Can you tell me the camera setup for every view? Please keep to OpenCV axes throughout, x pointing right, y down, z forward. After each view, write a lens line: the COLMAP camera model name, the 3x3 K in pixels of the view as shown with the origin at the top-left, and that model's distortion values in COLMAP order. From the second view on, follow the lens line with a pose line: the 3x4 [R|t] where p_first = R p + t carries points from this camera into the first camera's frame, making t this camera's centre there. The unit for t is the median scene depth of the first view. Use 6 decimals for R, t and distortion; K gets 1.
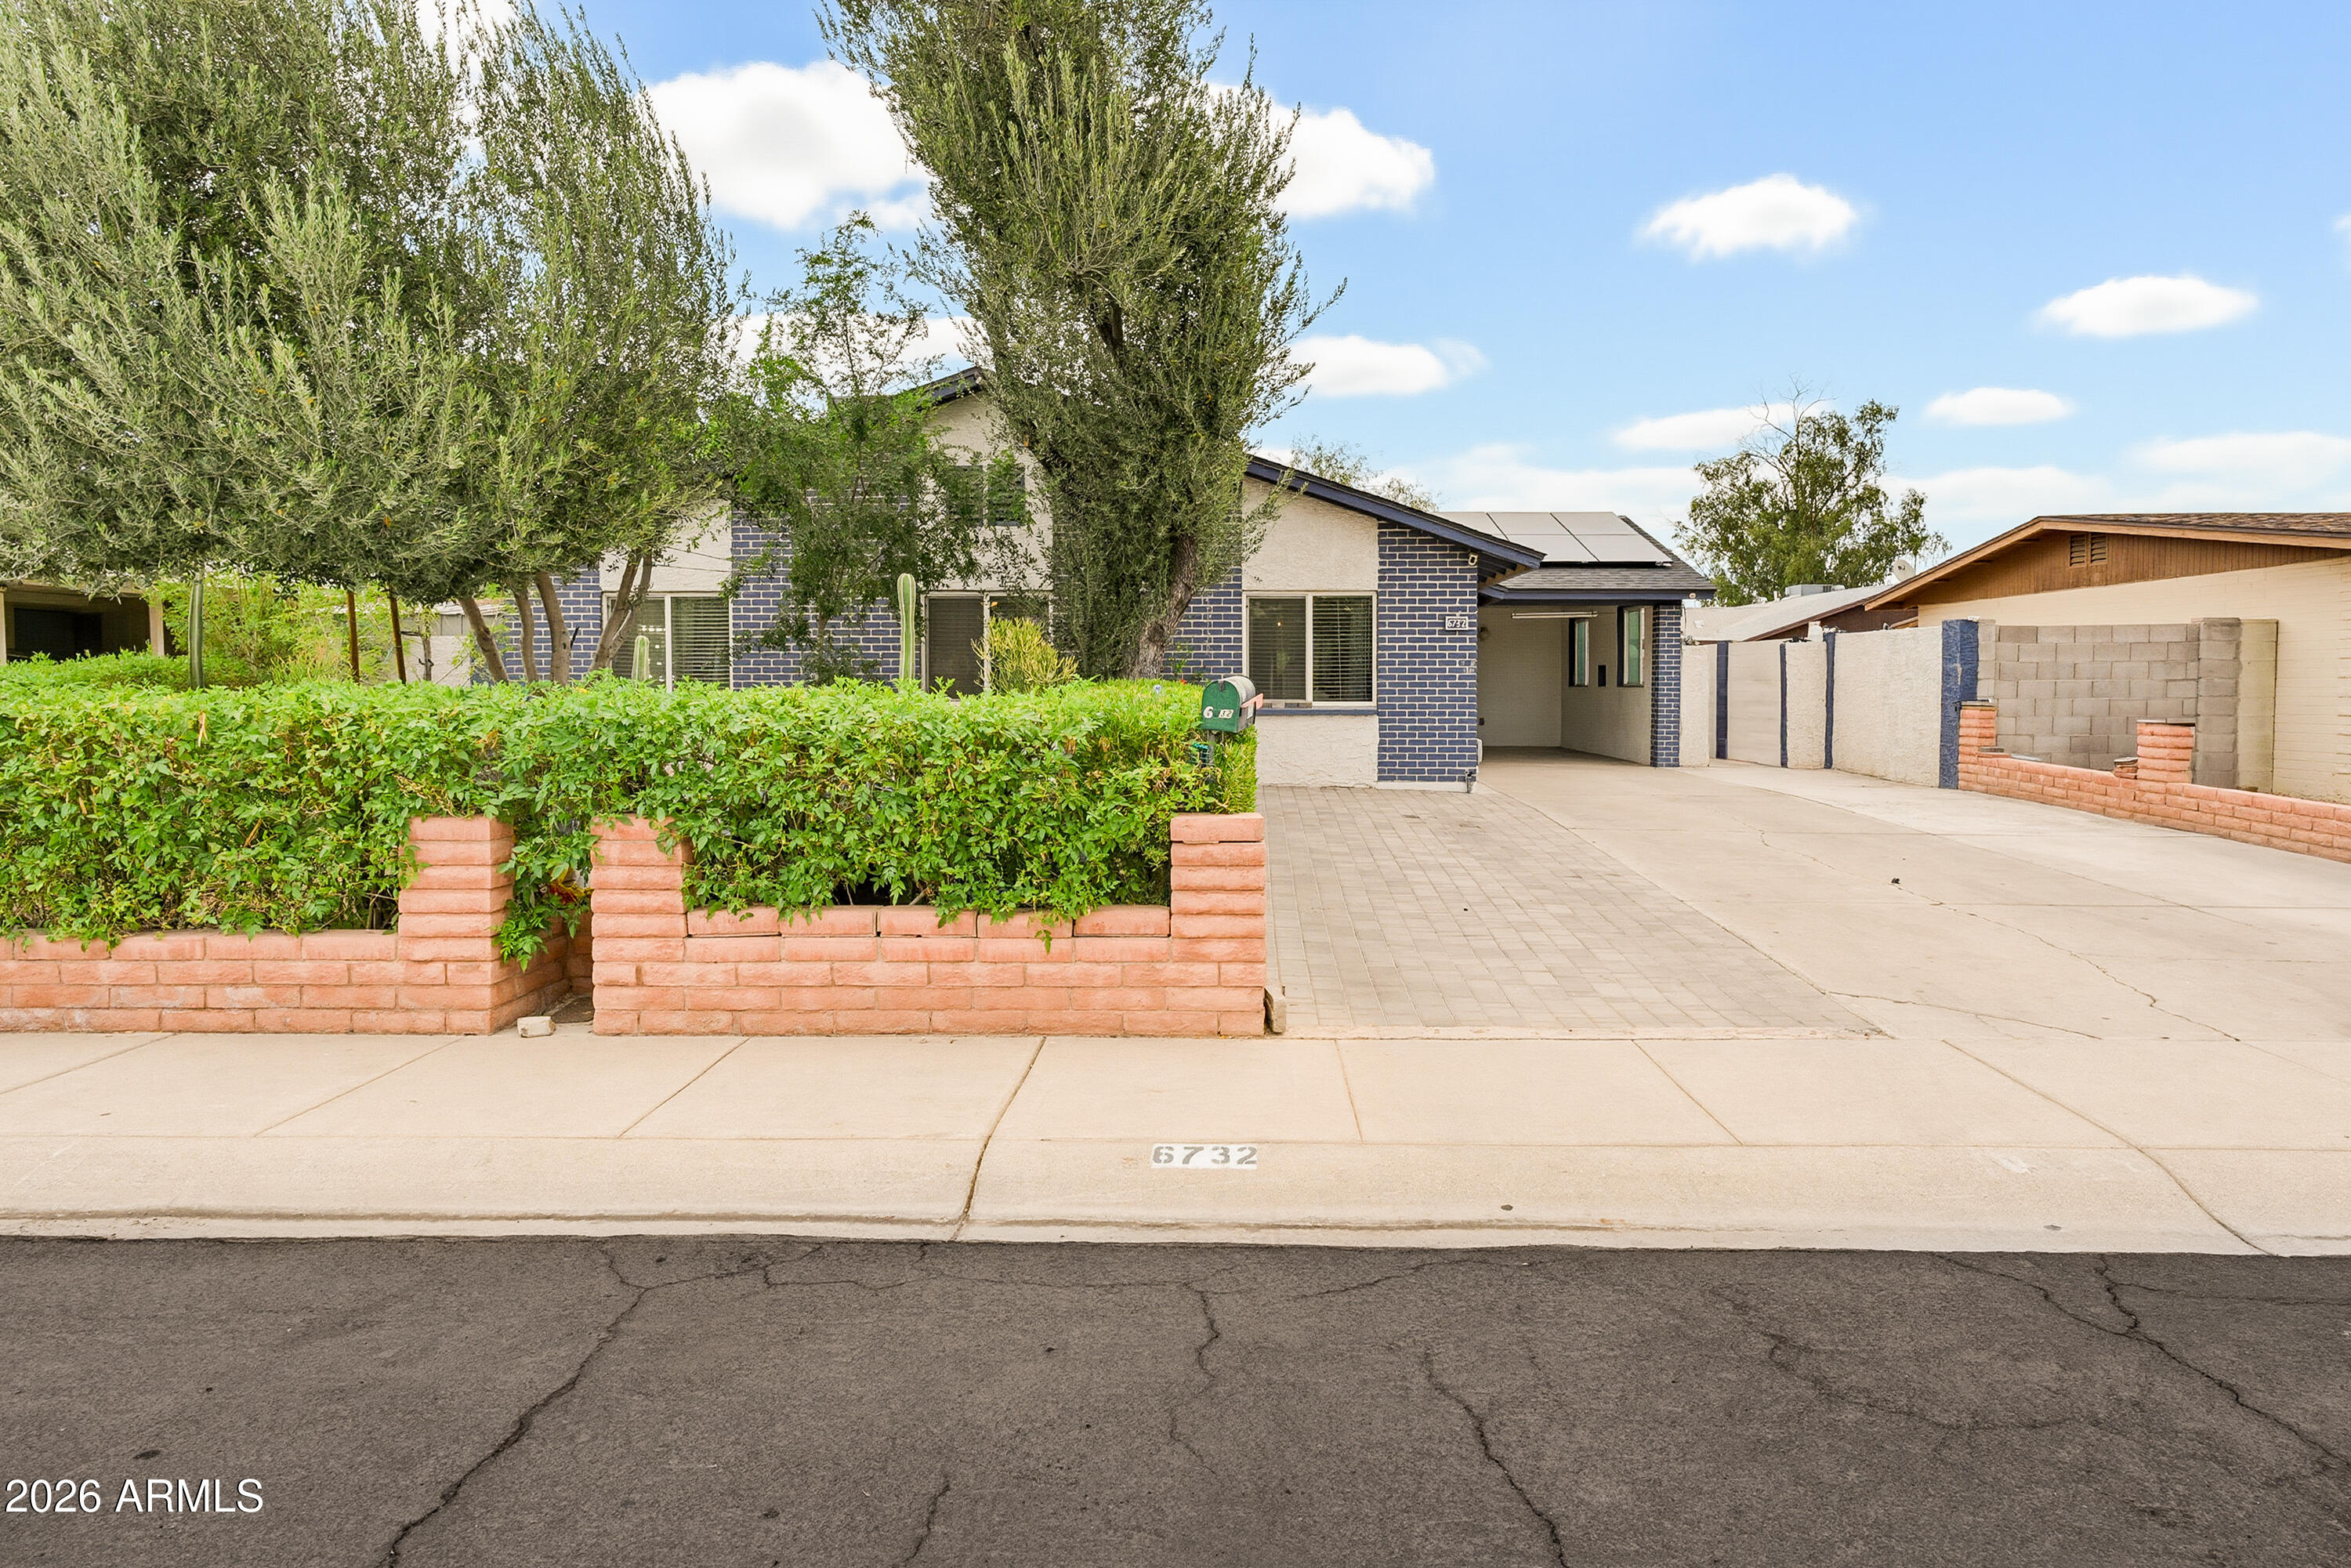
lens RADIAL K [[1331.9, 0, 1188.6], [0, 1331.9, 745.0], [0, 0, 1]] dist [-0.003220, 0.015391]
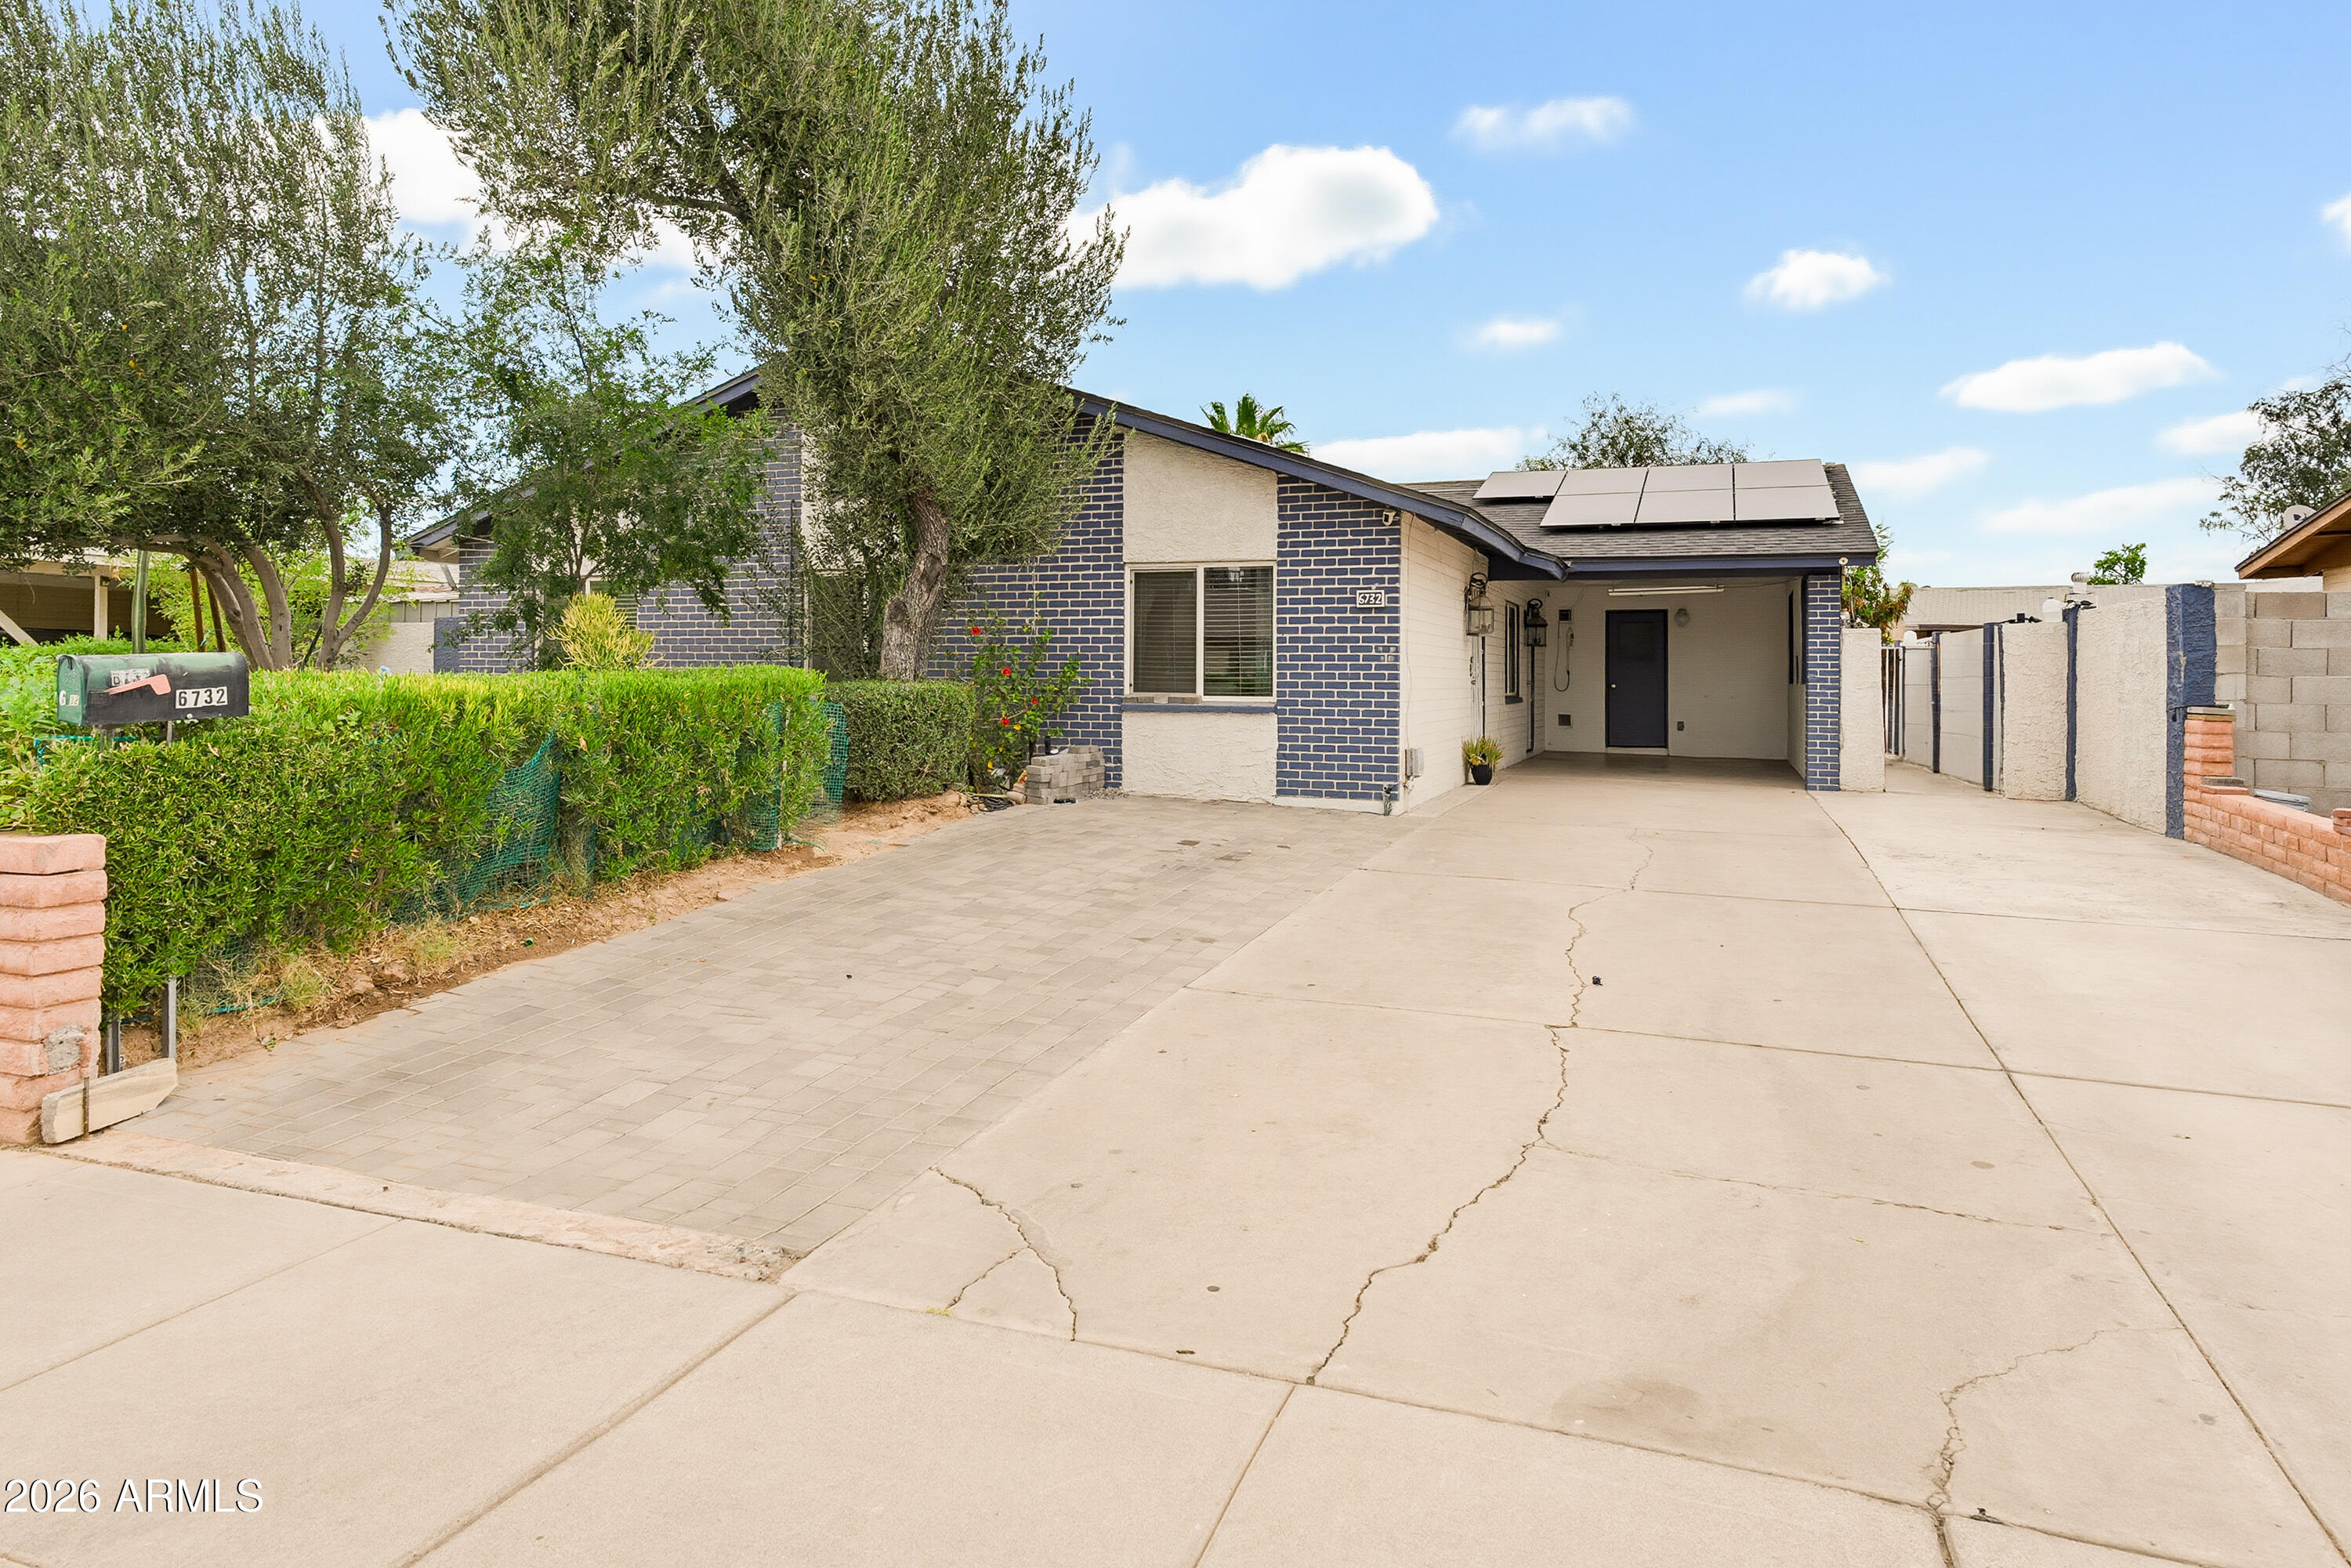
lens RADIAL K [[1379.1, 0, 1164.9], [0, 1379.1, 682.3], [0, 0, 1]] dist [0.001216, 0.030259]
pose [[0.944169, 0.007898, -0.329366, 0.486070], [-0.022256, 0.998958, -0.039847, -0.009098], [0.328708, 0.044953, 0.943361, 0.260895]]
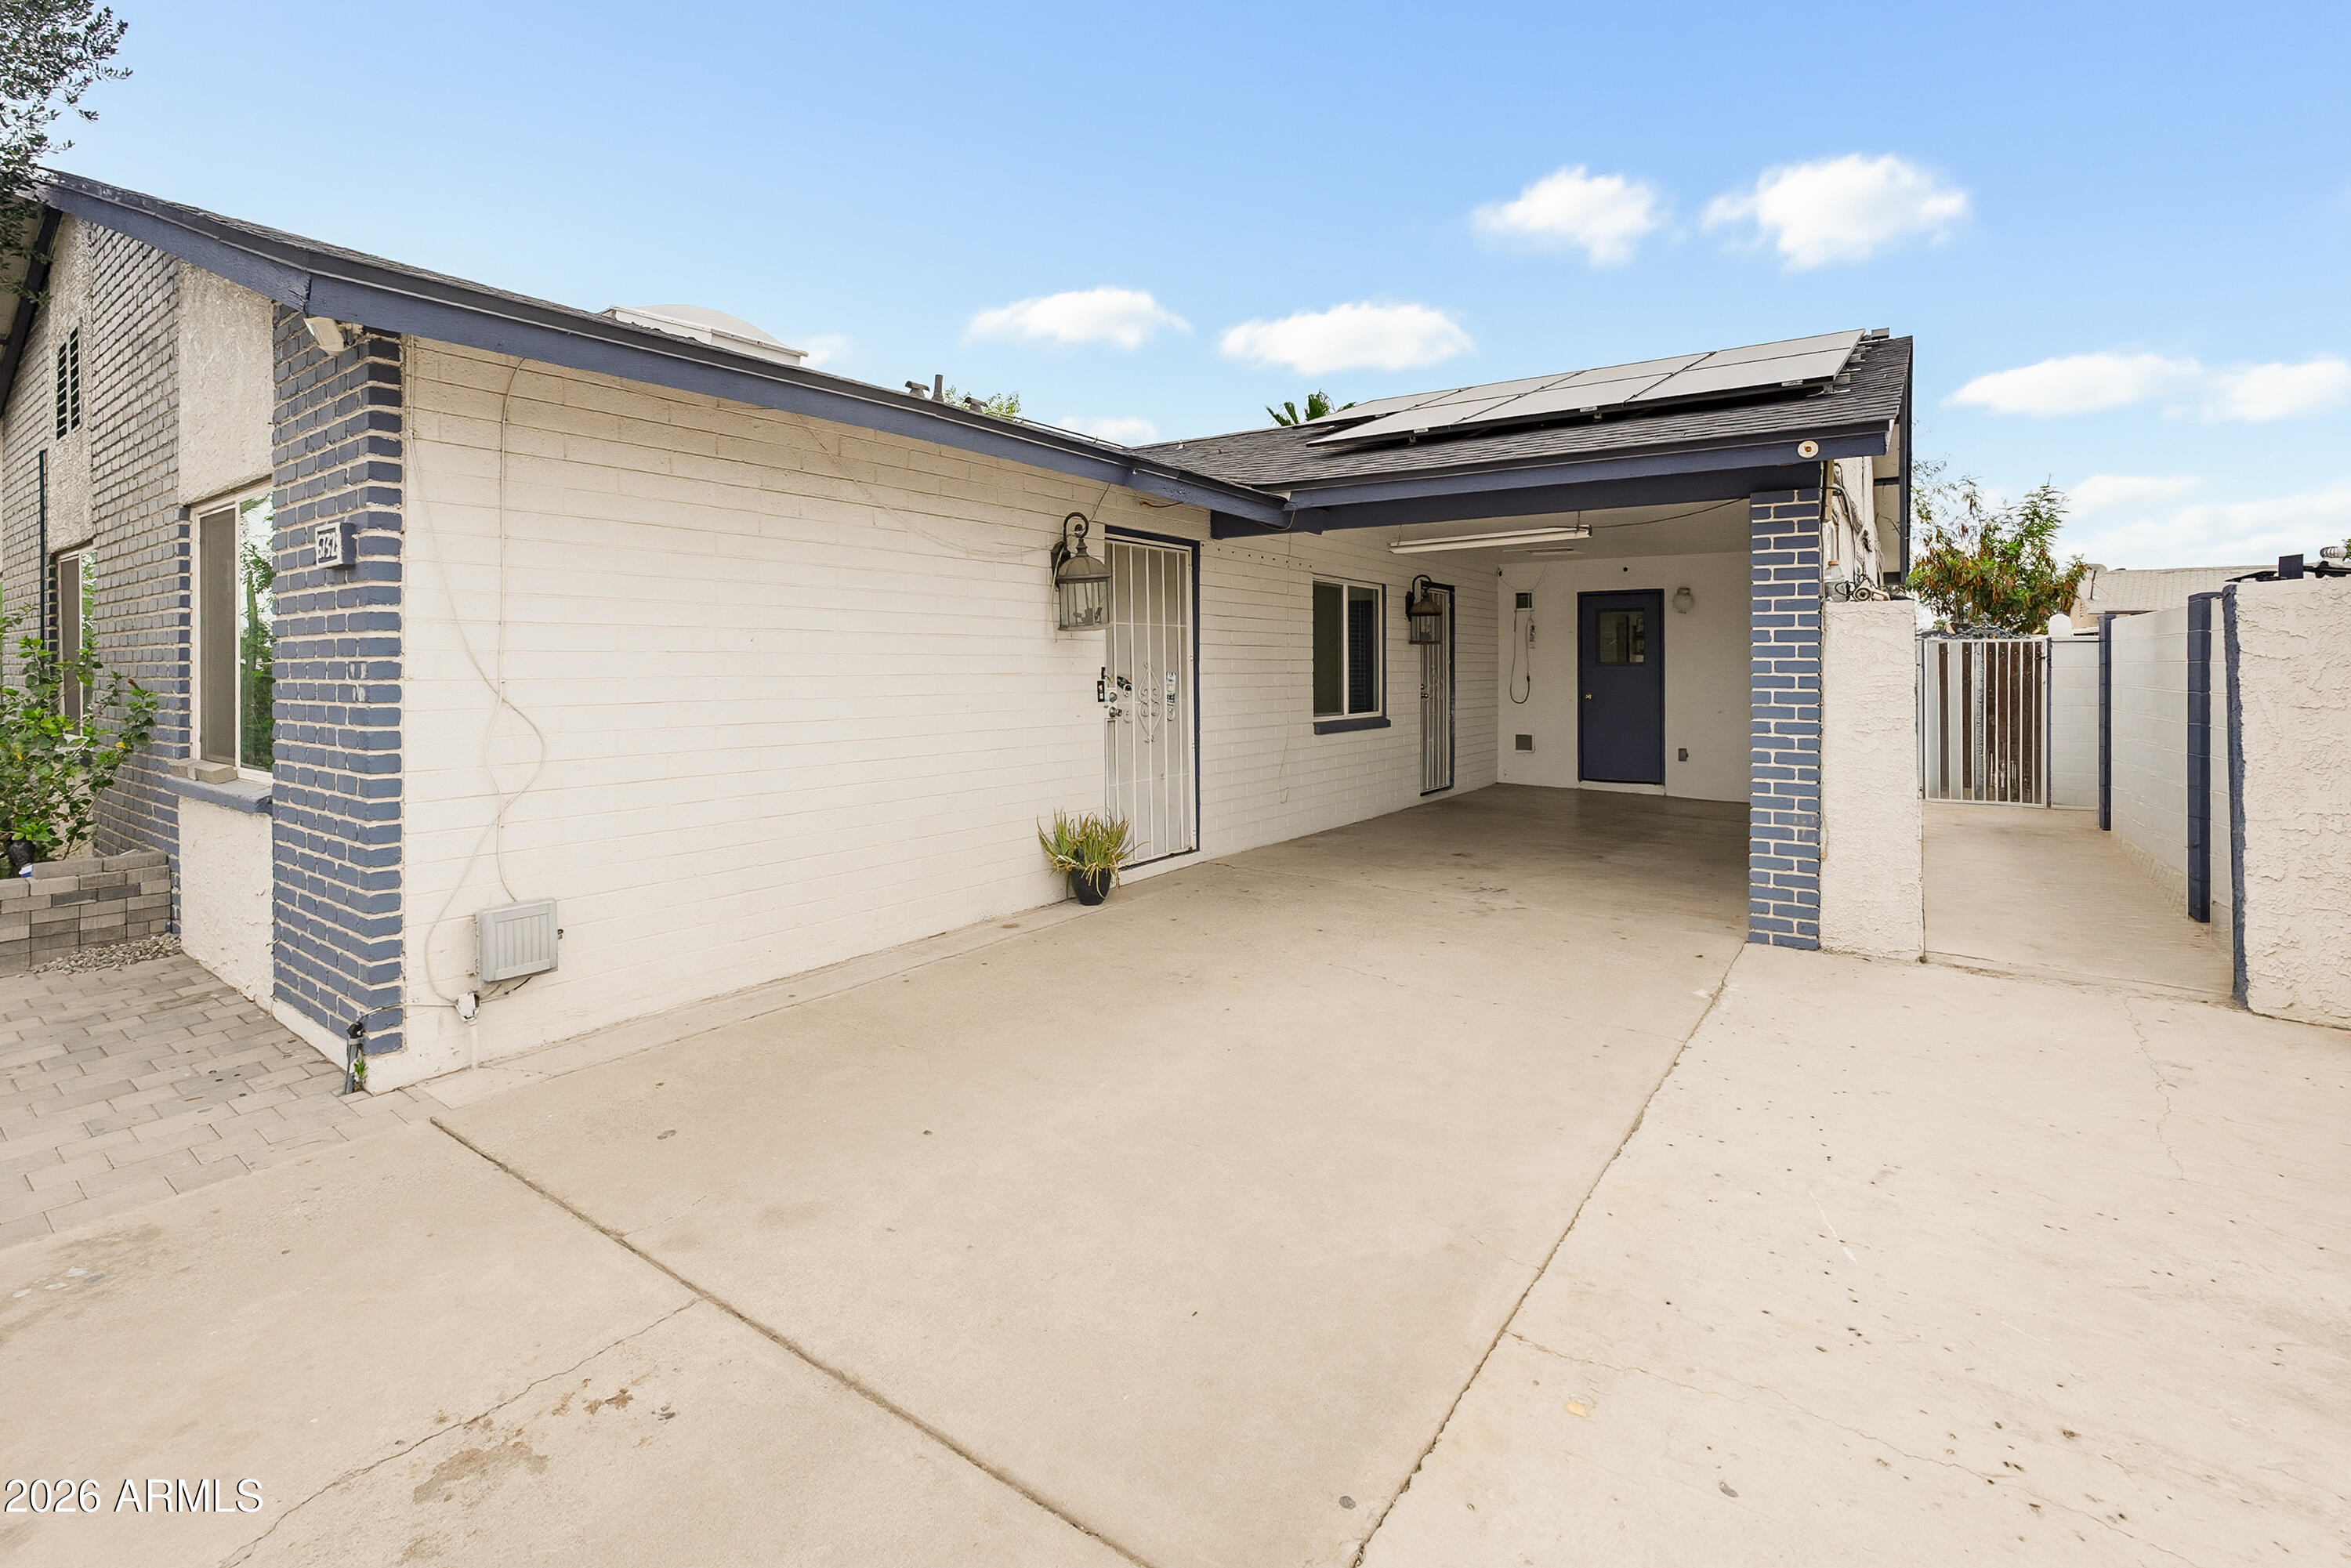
lens RADIAL K [[1052.3, 0, 1177.5], [0, 1052.3, 686.3], [0, 0, 1]] dist [-0.000015, 0.000356]
pose [[0.839159, 0.009024, -0.543811, 0.687961], [-0.024223, 0.999490, -0.020793, -0.078389], [0.543346, 0.030621, 0.838950, 1.230729]]
